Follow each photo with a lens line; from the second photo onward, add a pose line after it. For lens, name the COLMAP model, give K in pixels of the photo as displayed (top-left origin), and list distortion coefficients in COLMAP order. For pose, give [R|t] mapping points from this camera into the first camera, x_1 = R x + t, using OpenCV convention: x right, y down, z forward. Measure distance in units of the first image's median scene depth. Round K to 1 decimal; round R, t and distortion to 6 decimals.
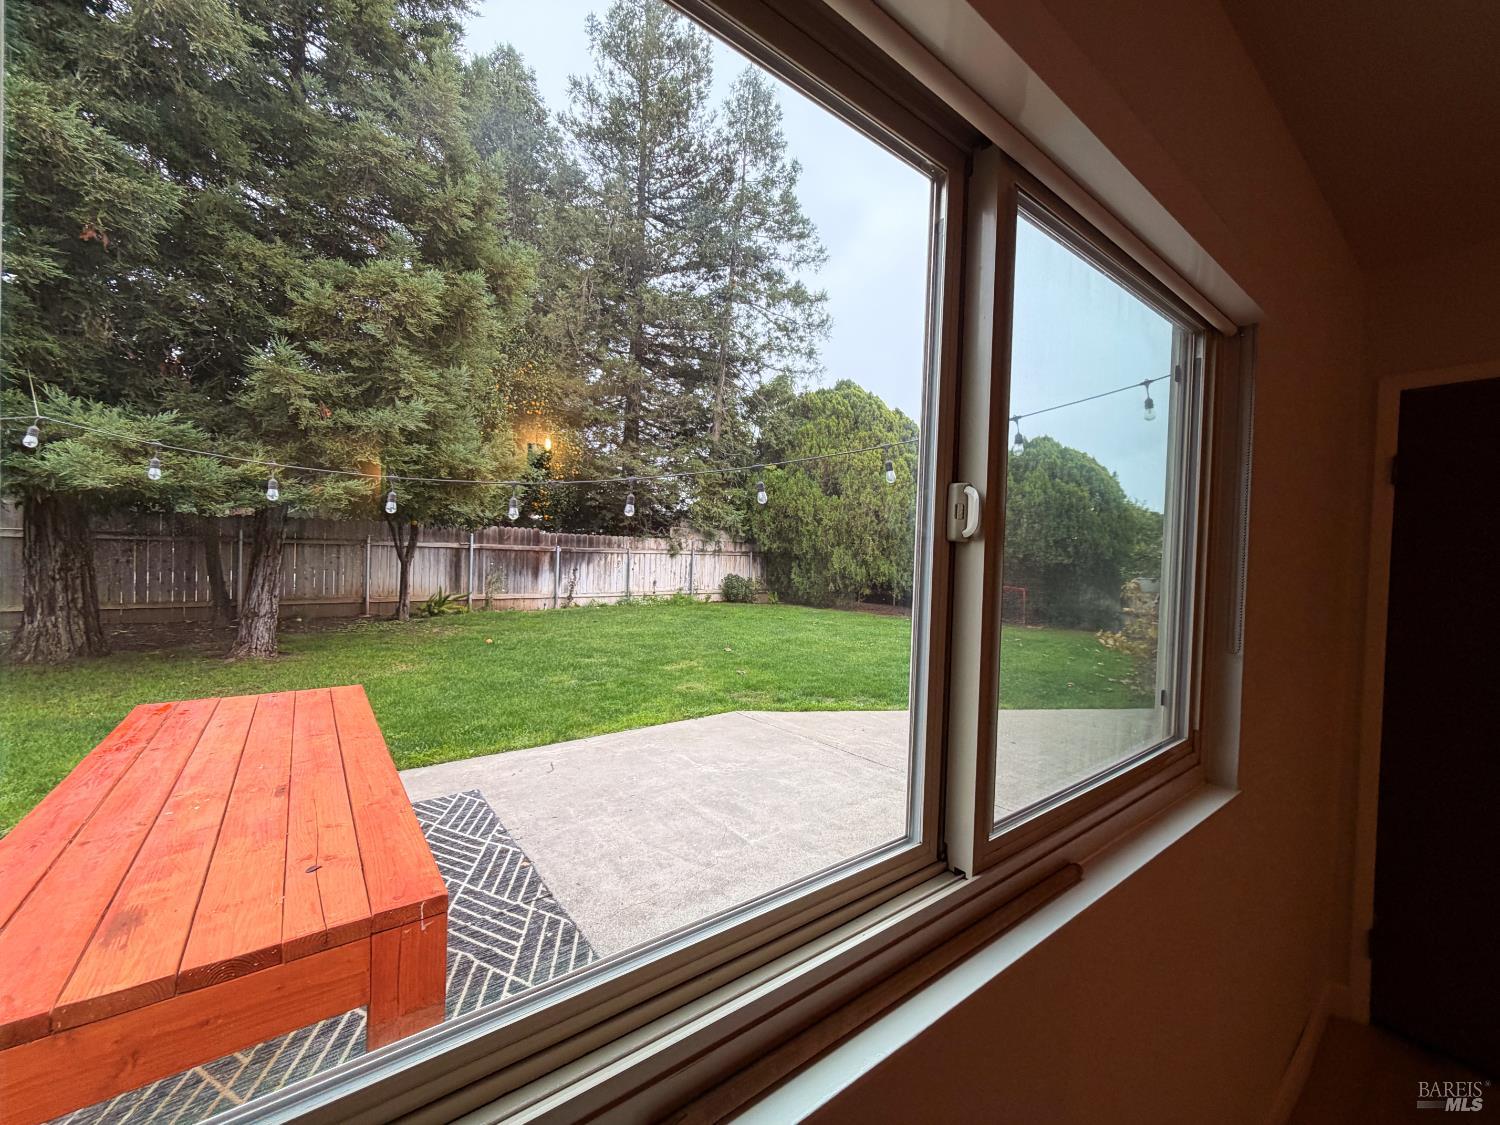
lens RADIAL K [[596.0, 0, 751.7], [0, 596.0, 560.6], [0, 0, 1]] dist [0.000617, 0.000005]
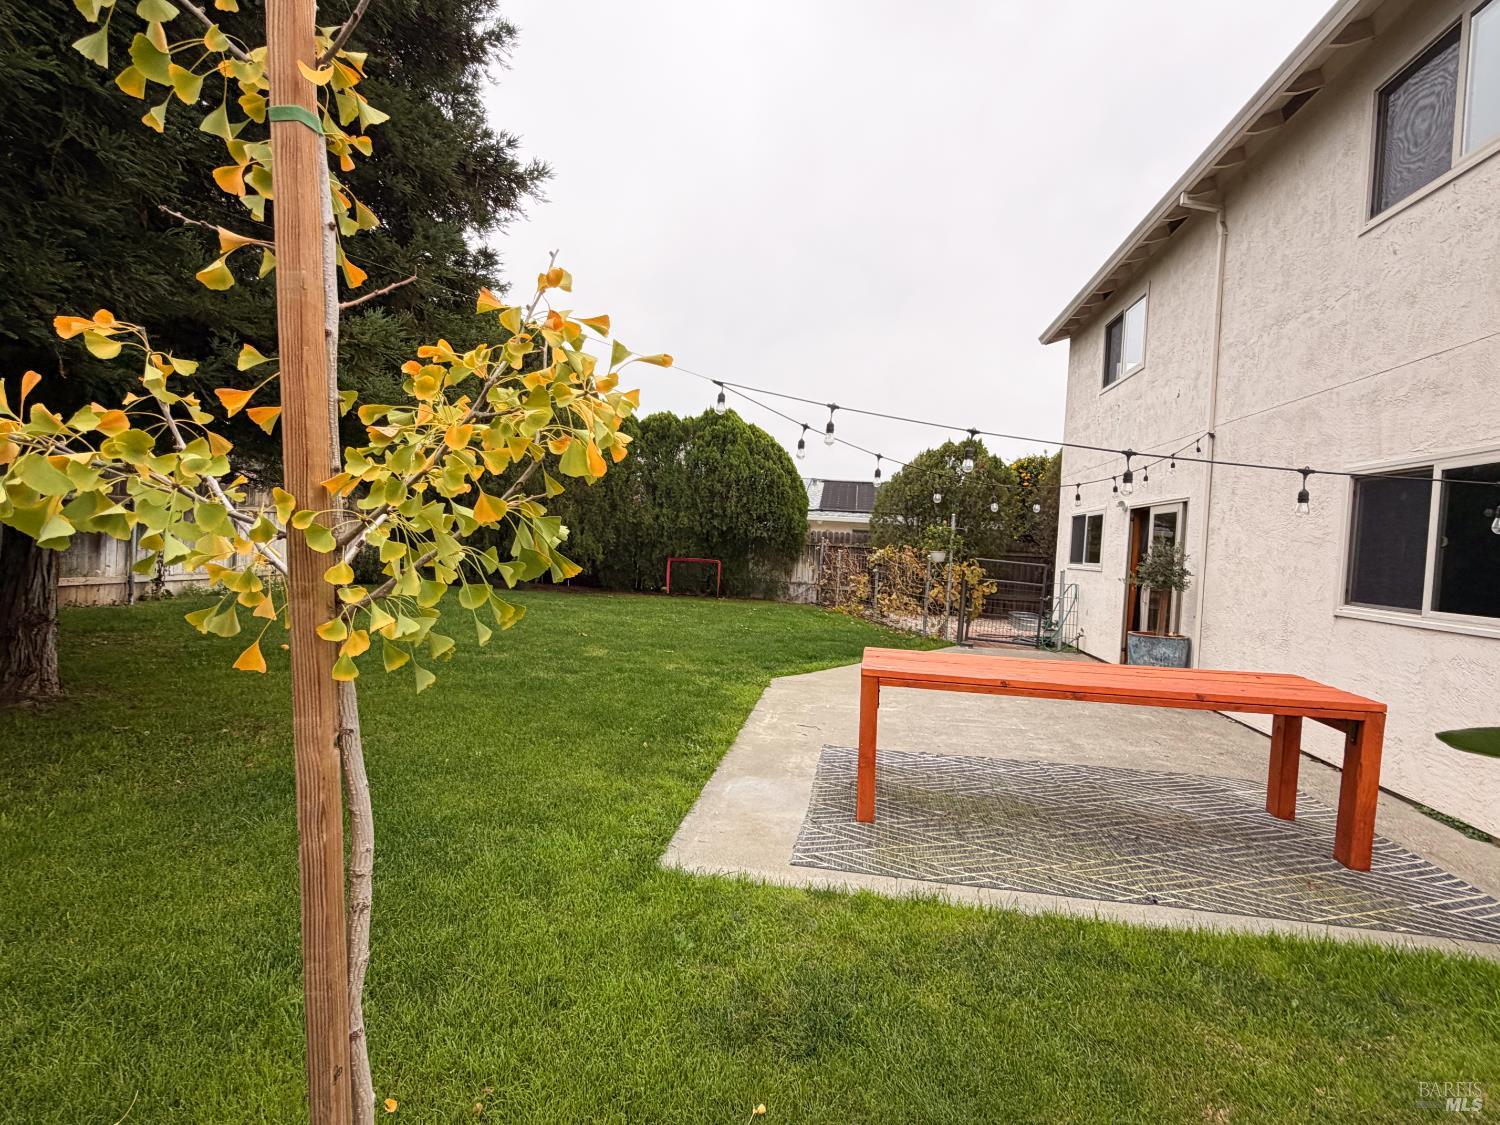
lens RADIAL K [[787.2, 0, 747.2], [0, 787.2, 567.0], [0, 0, 1]] dist [-0.000215, -0.000032]
pose [[0.717966, -0.014620, 0.695925, -1.664565], [-0.021882, 0.998811, 0.043558, -0.006541], [-0.695735, -0.046502, 0.716792, 0.070836]]
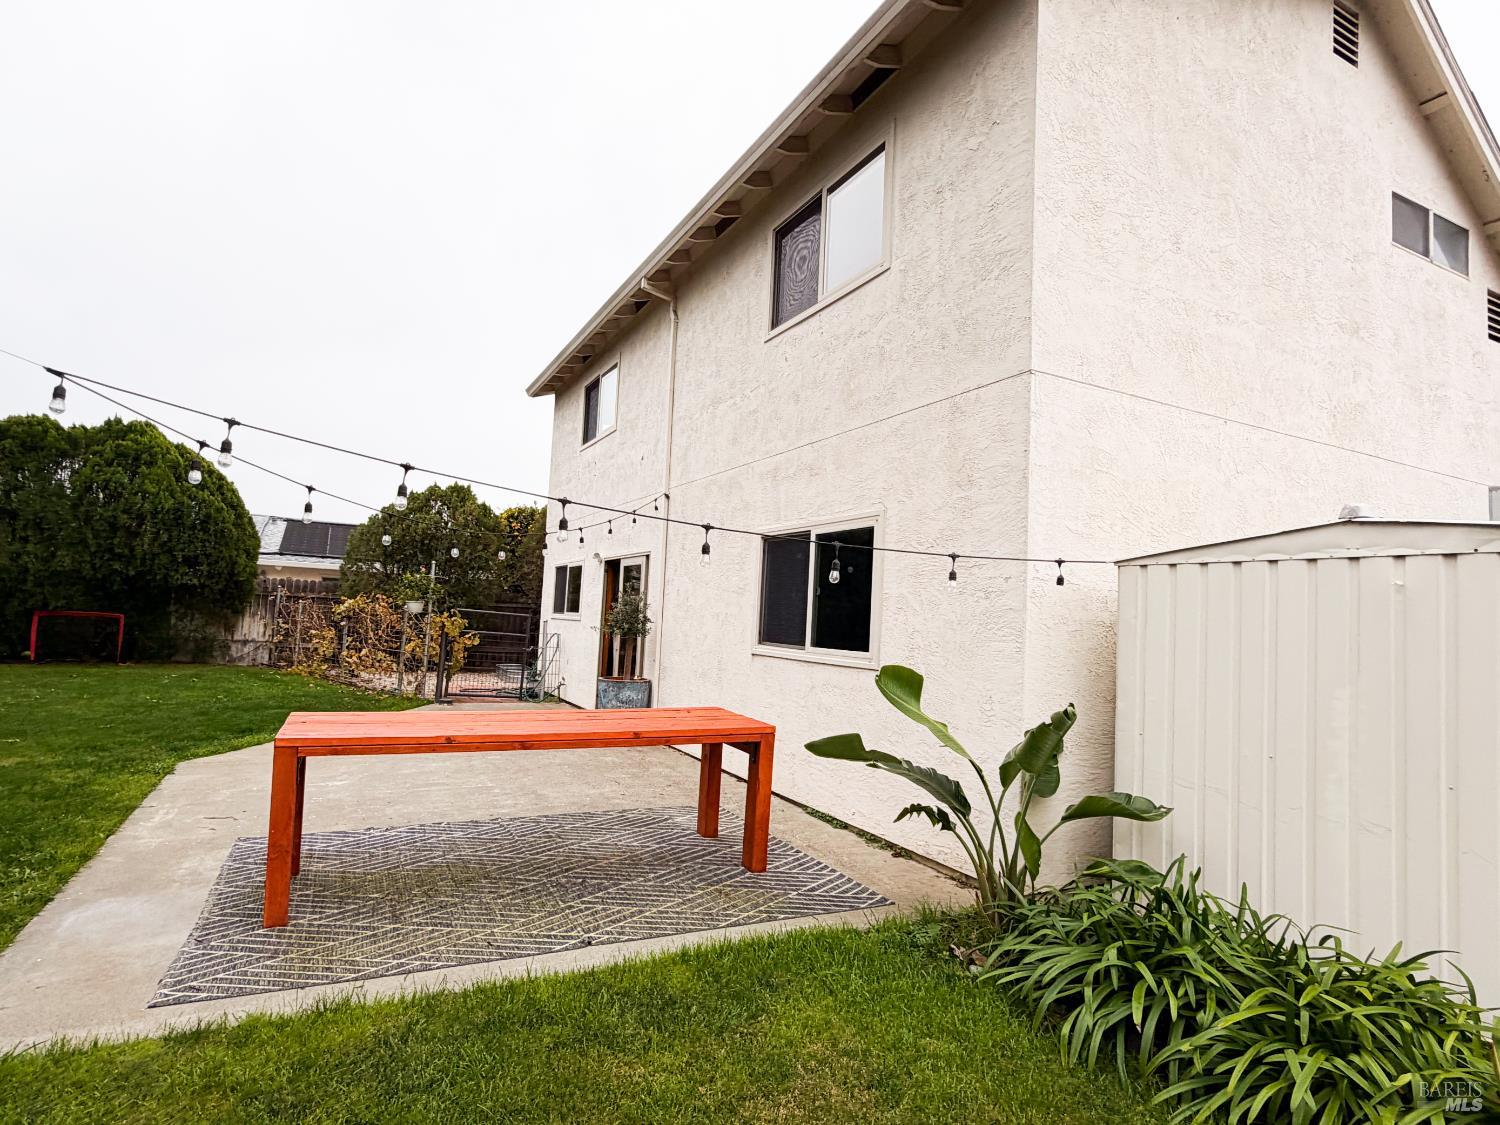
lens RADIAL K [[809.8, 0, 749.4], [0, 809.8, 566.6], [0, 0, 1]] dist [-0.000238, -0.000077]
pose [[0.191205, 0.042049, 0.980649, -1.611258], [-0.029198, 0.998883, -0.037138, -0.001122], [-0.981116, -0.021532, 0.192220, 0.021137]]
